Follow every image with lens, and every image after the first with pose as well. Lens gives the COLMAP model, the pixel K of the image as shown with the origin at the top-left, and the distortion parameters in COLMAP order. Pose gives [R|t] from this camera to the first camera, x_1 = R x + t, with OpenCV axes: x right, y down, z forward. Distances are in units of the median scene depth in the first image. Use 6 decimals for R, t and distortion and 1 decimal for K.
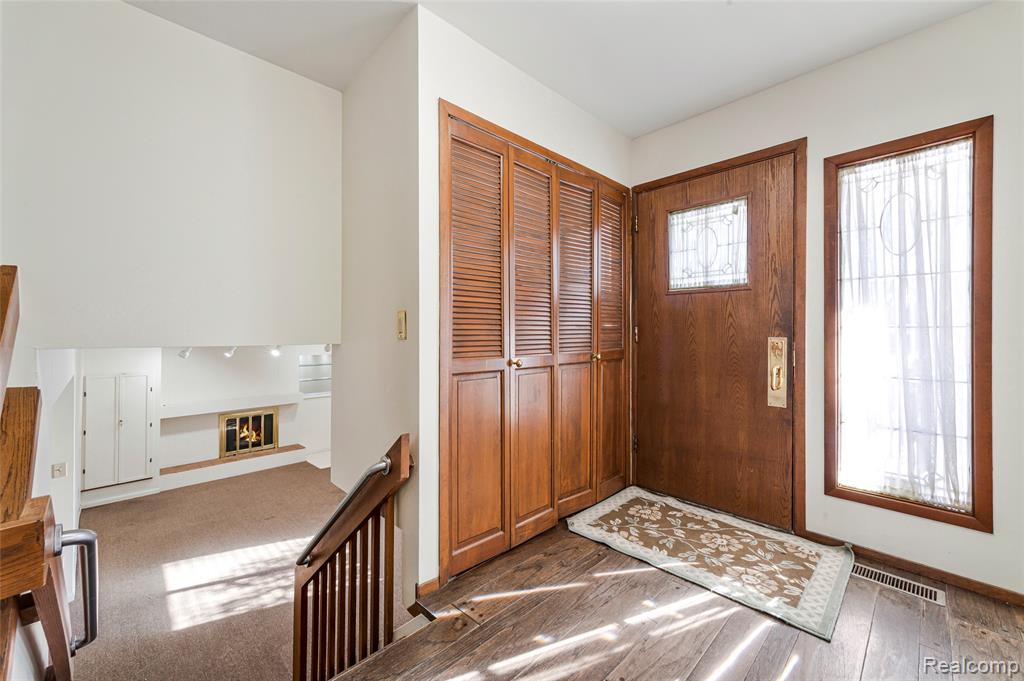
lens RADIAL K [[409.6, 0, 510.6], [0, 409.6, 331.3], [0, 0, 1]] dist [-0.001348, -0.000374]
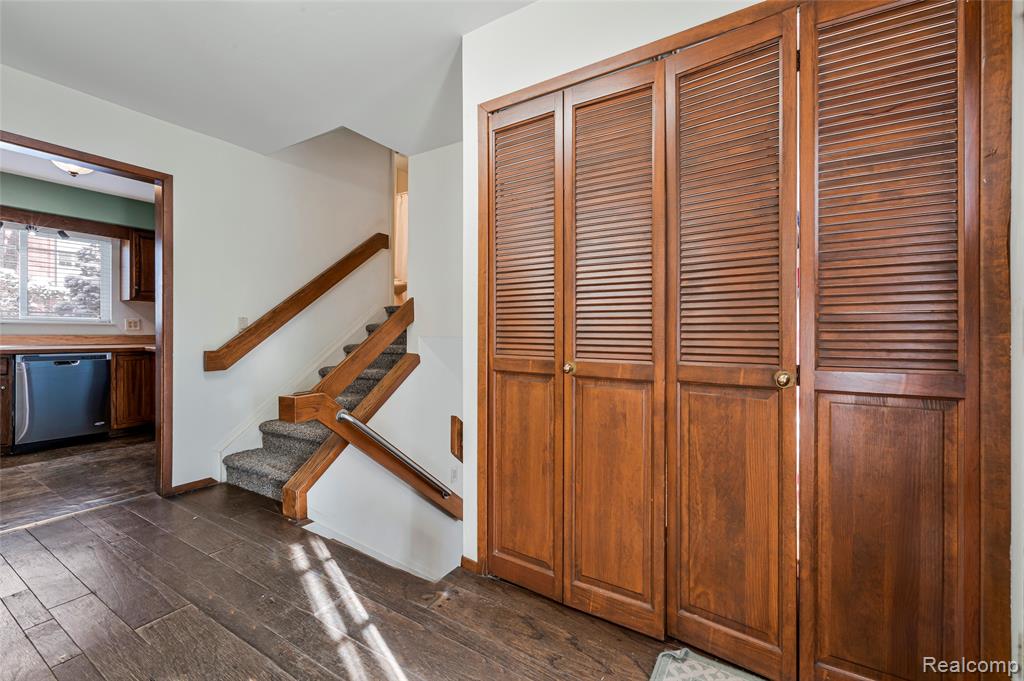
lens RADIAL K [[409.6, 0, 510.6], [0, 409.6, 331.3], [0, 0, 1]] dist [-0.001348, -0.000374]
pose [[0.252963, -0.000261, -0.967476, 0.804665], [-0.006678, 0.999976, -0.002016, 0.011489], [0.967453, 0.006971, 0.252955, 0.765895]]
